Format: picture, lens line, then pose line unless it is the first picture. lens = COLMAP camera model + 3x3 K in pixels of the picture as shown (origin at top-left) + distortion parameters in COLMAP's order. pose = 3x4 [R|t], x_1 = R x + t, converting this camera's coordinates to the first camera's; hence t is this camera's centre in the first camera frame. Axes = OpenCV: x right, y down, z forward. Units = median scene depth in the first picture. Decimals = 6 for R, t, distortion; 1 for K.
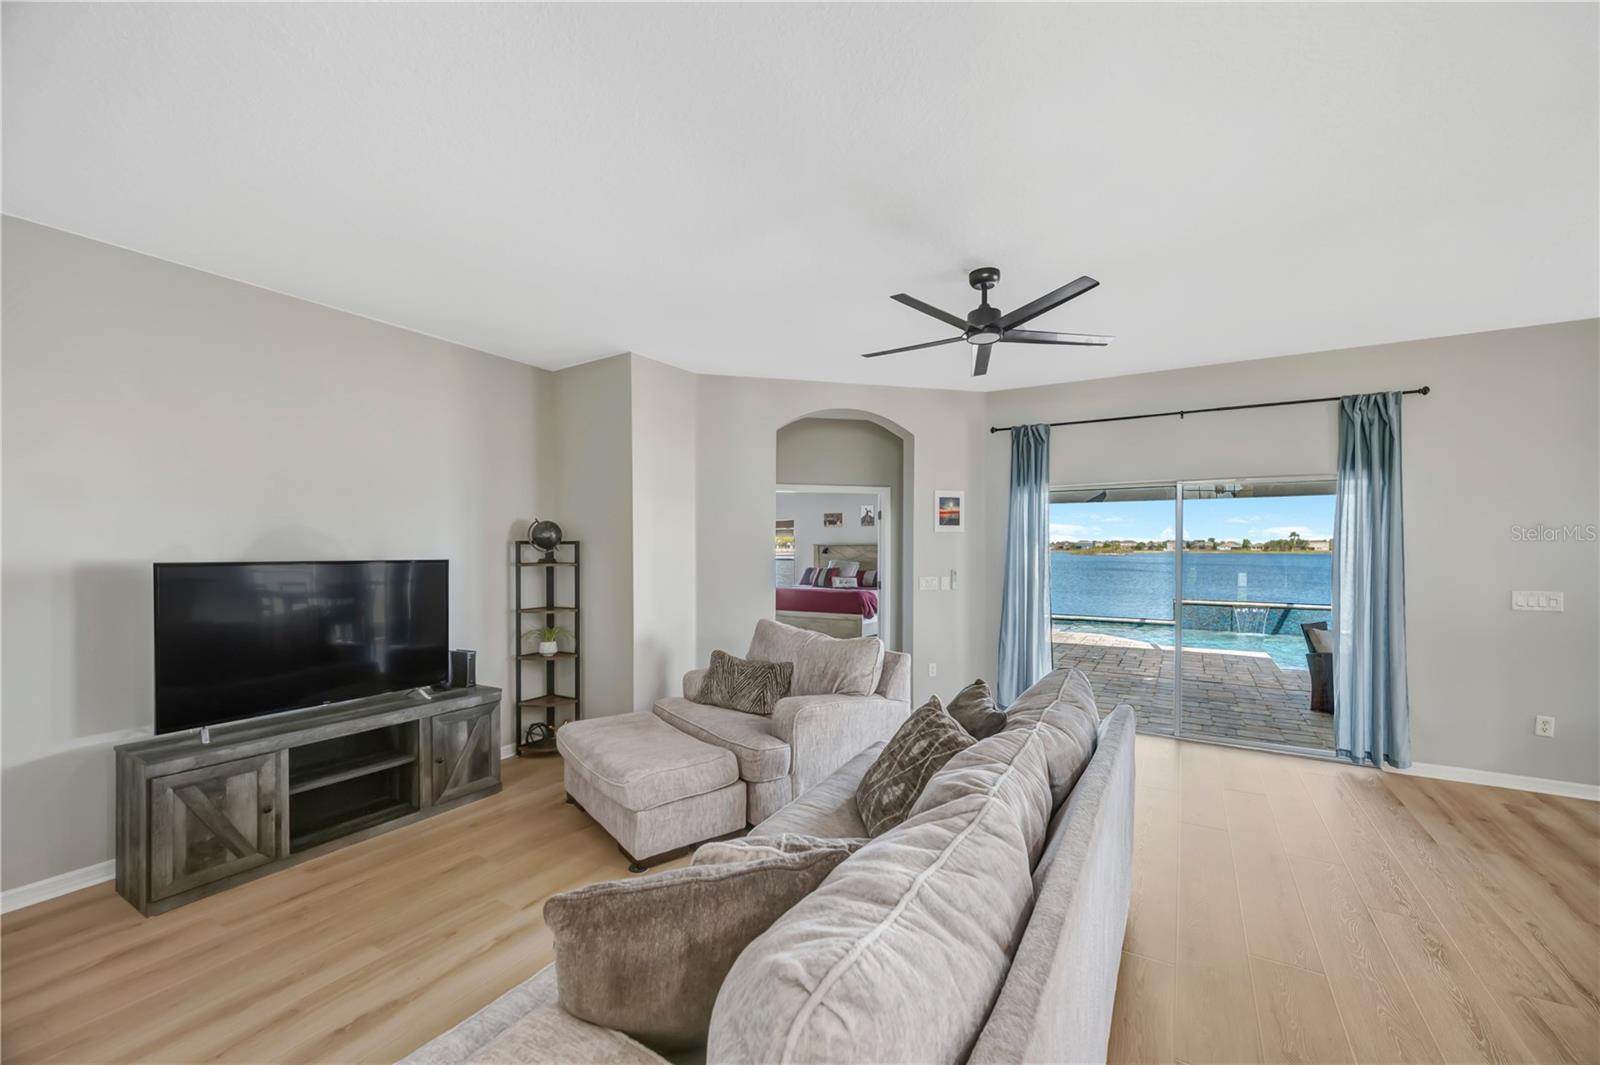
lens RADIAL K [[631.8, 0, 816.3], [0, 631.8, 555.2], [0, 0, 1]] dist [-0.003650, 0.001789]
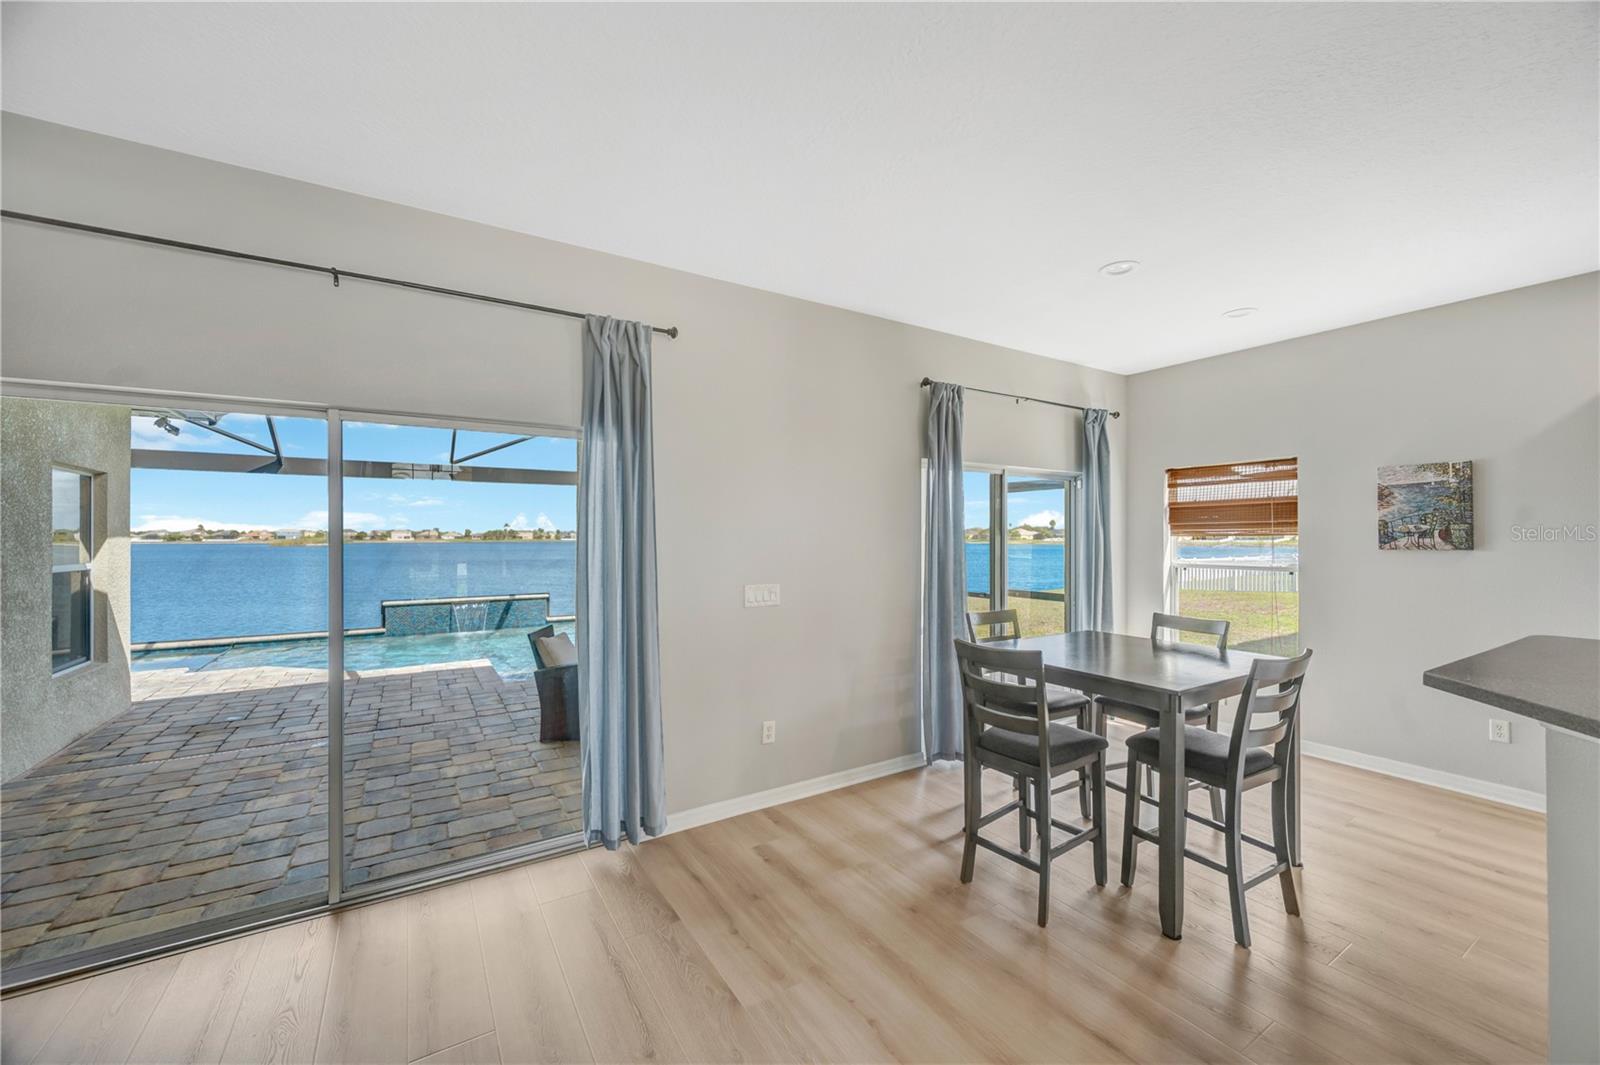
lens RADIAL K [[631.8, 0, 795.4], [0, 631.8, 532.0], [0, 0, 1]] dist [-0.003650, 0.001789]
pose [[0.474432, 0.002936, 0.880287, 0.323753], [0.014846, 0.999826, -0.011336, -0.005302], [-0.880167, 0.018447, 0.474306, 0.460110]]
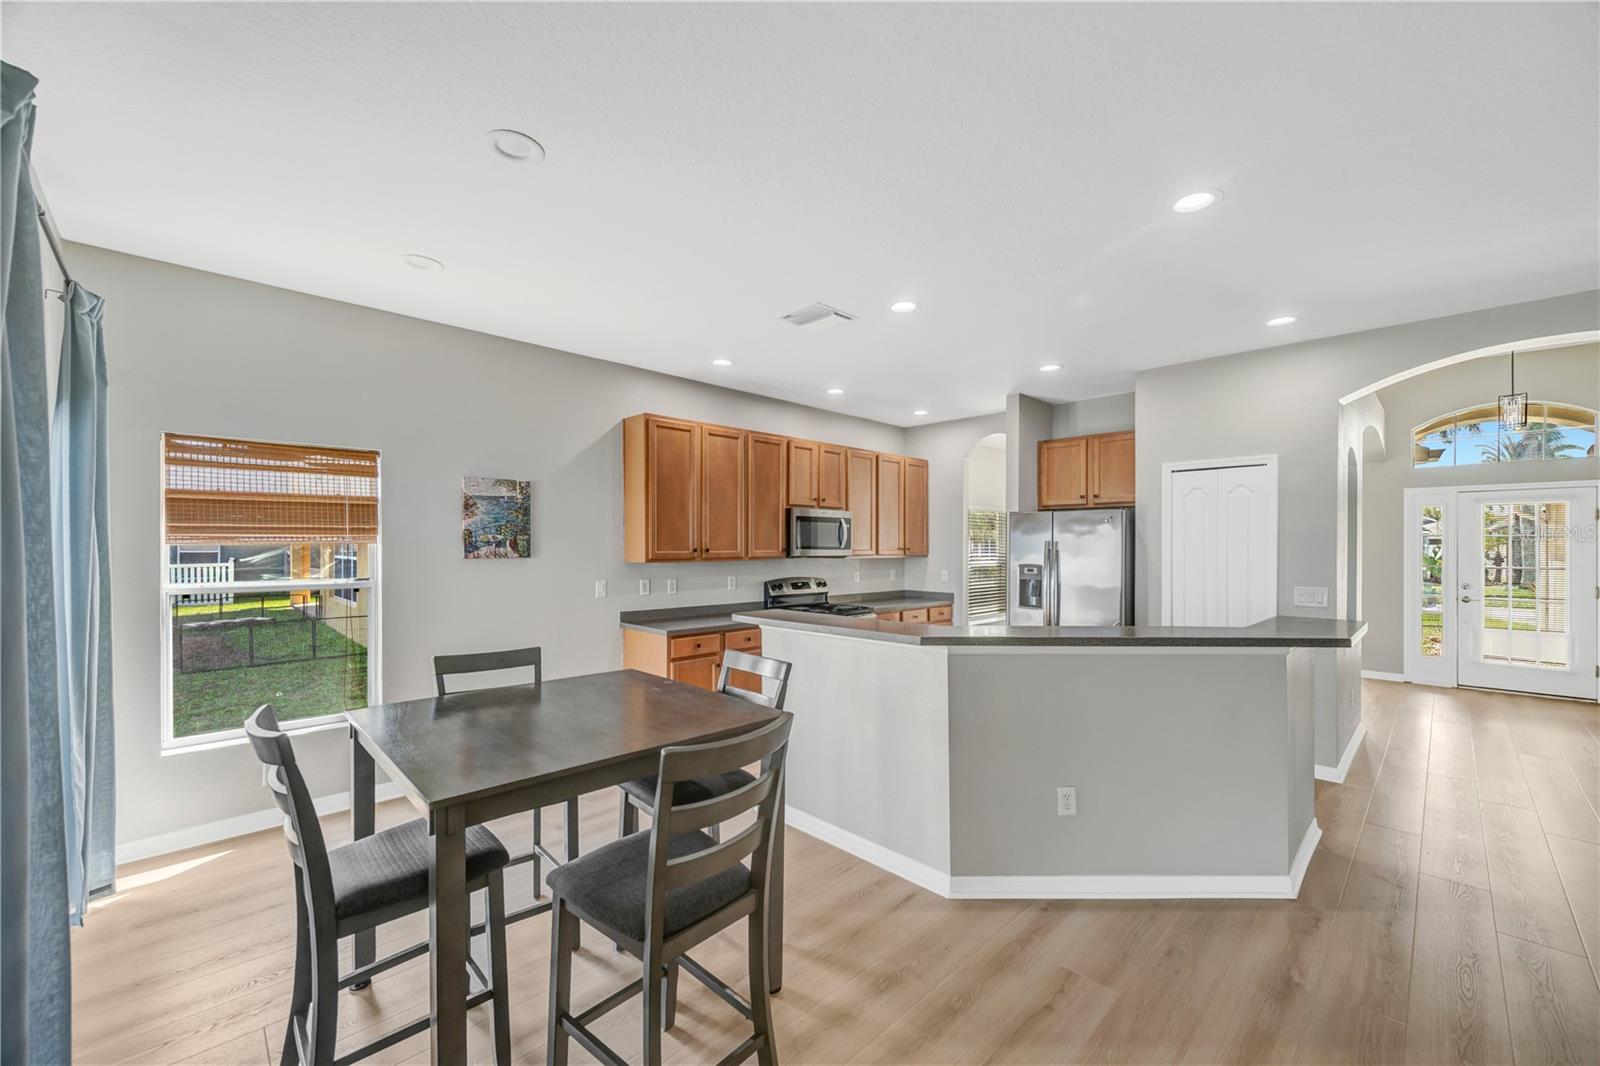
lens RADIAL K [[627.2, 0, 811.4], [0, 627.2, 545.0], [0, 0, 1]] dist [-0.001133, -0.000293]
pose [[-0.961116, -0.004195, 0.276114, 0.769332], [-0.000933, 0.999928, 0.011945, -0.008814], [-0.276144, 0.011223, -0.961051, 0.861788]]
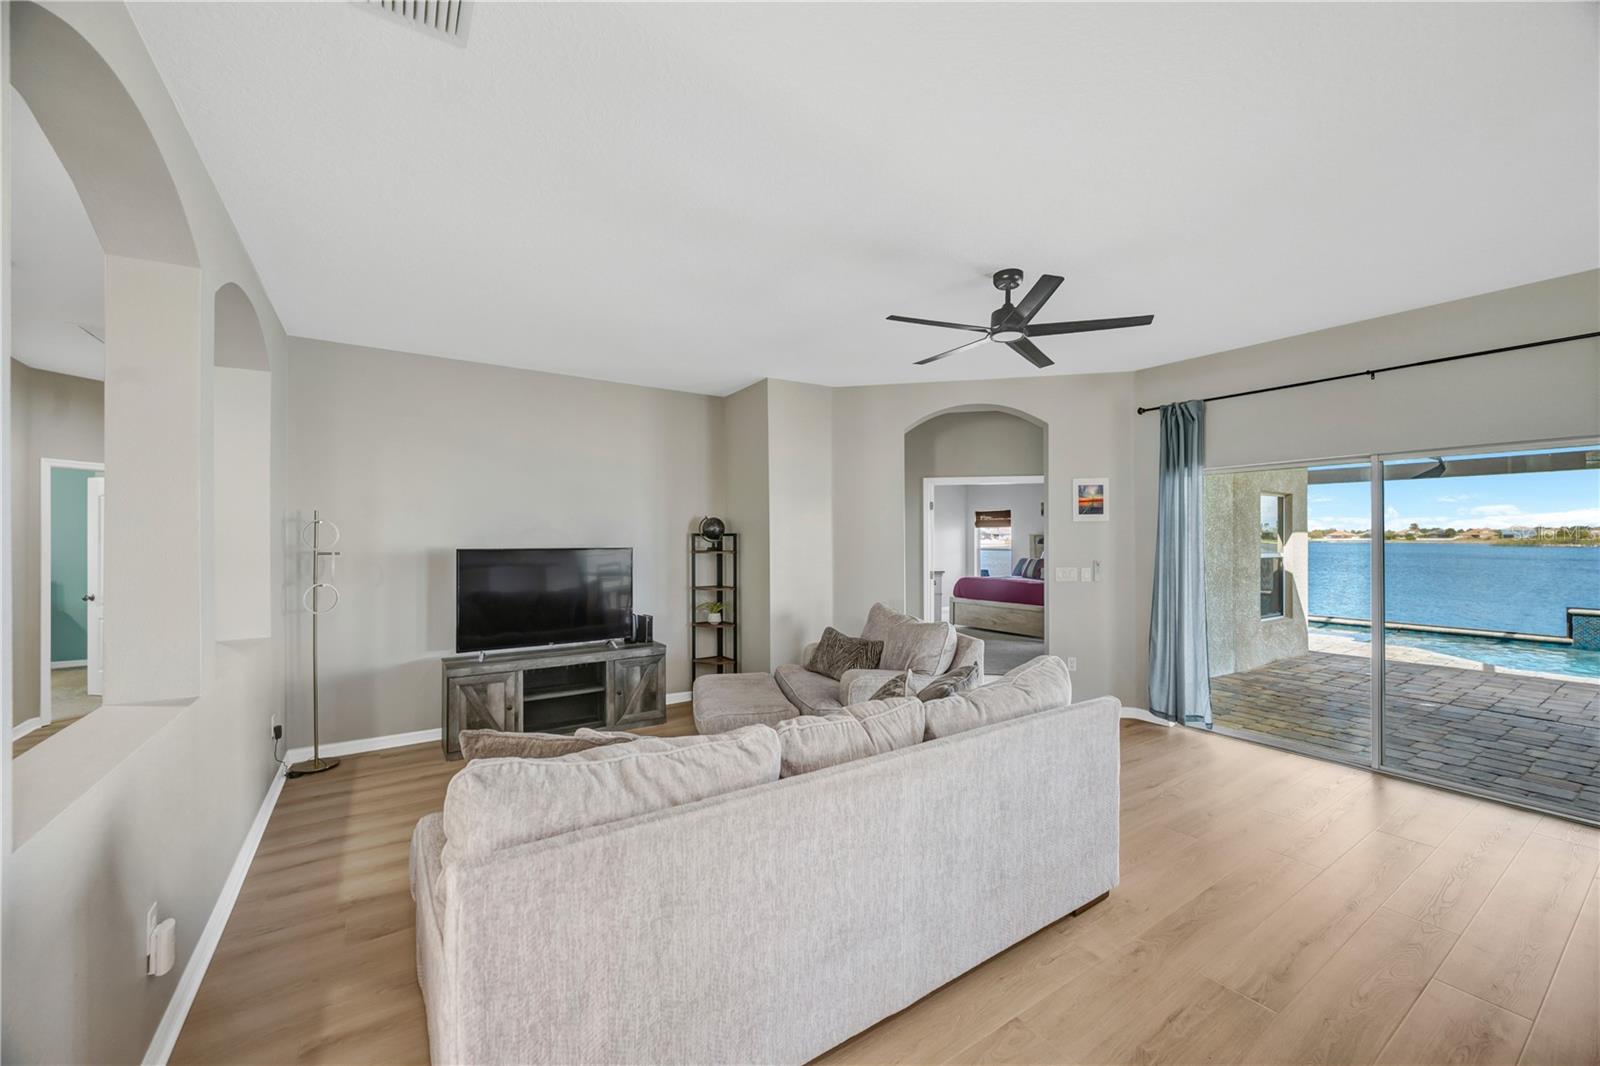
lens RADIAL K [[627.2, 0, 814.1], [0, 627.2, 538.7], [0, 0, 1]] dist [-0.001133, -0.000293]
pose [[0.902318, -0.002199, -0.431065, 0.292857], [-0.002536, 0.999943, -0.010409, 0.000858], [0.431063, 0.010486, 0.902261, -0.045483]]
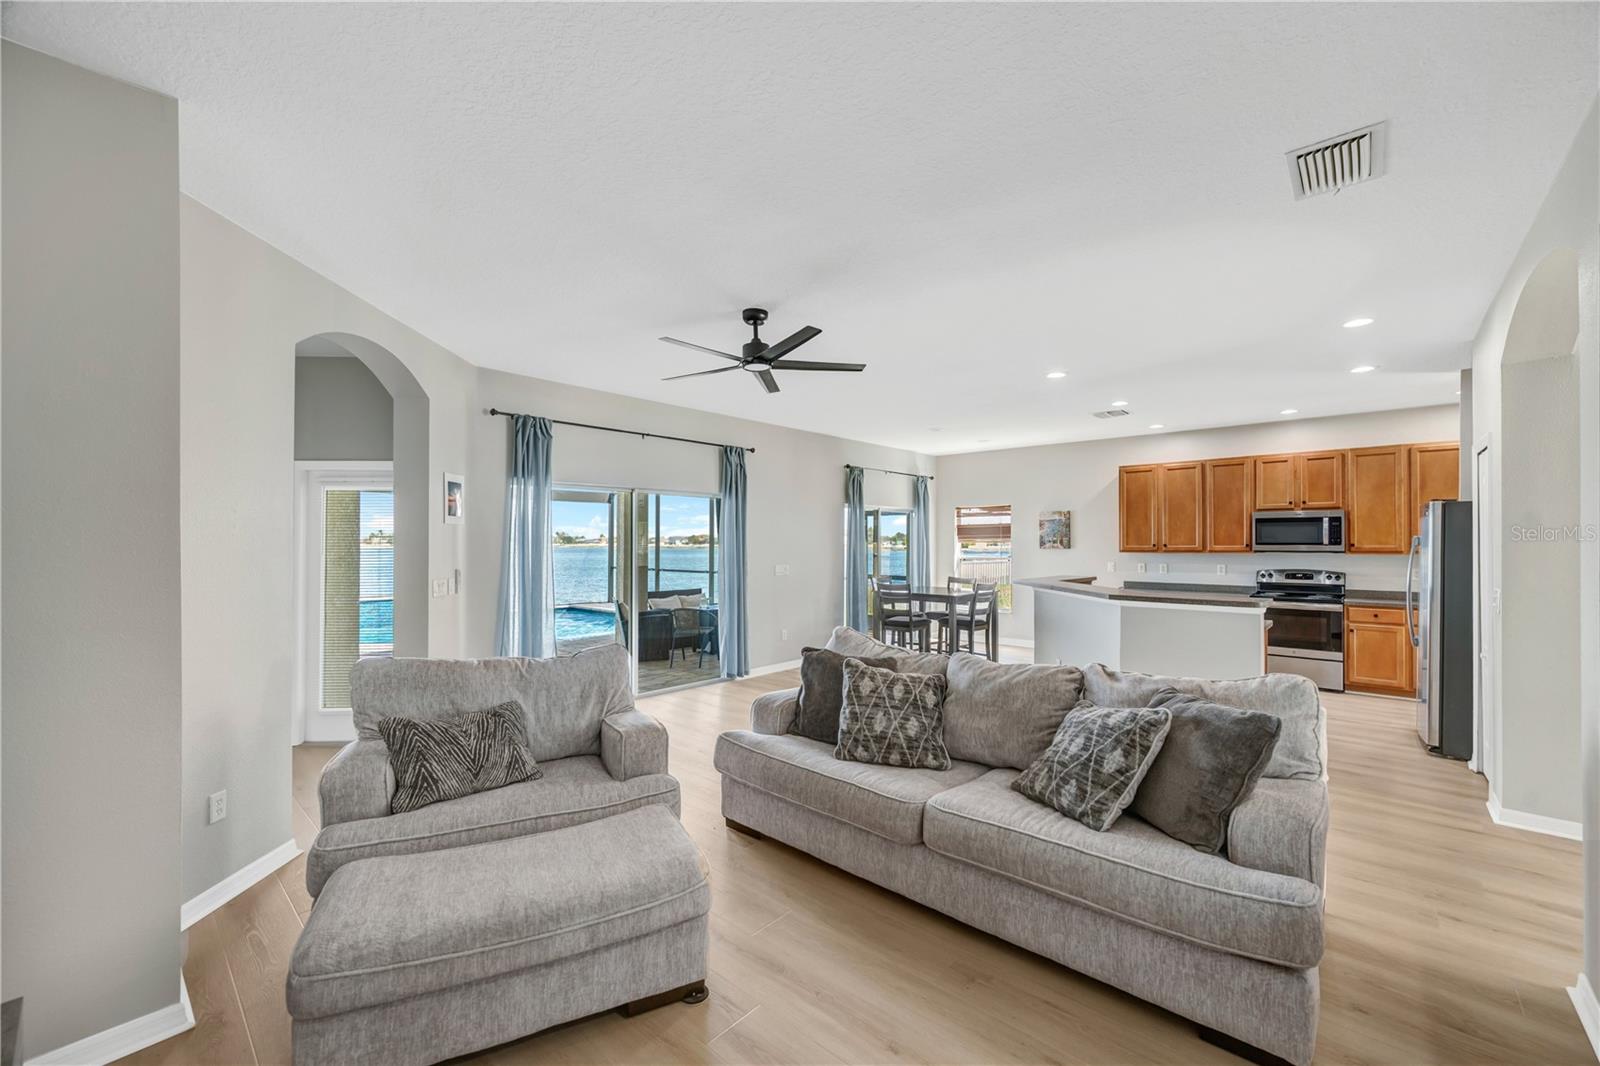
lens RADIAL K [[627.2, 0, 792.9], [0, 627.2, 533.1], [0, 0, 1]] dist [-0.001133, -0.000293]
pose [[0.232243, 0.012165, 0.972582, -0.587541], [0.014292, 0.999771, -0.015918, -0.006170], [-0.972553, 0.017597, 0.232016, 0.455816]]
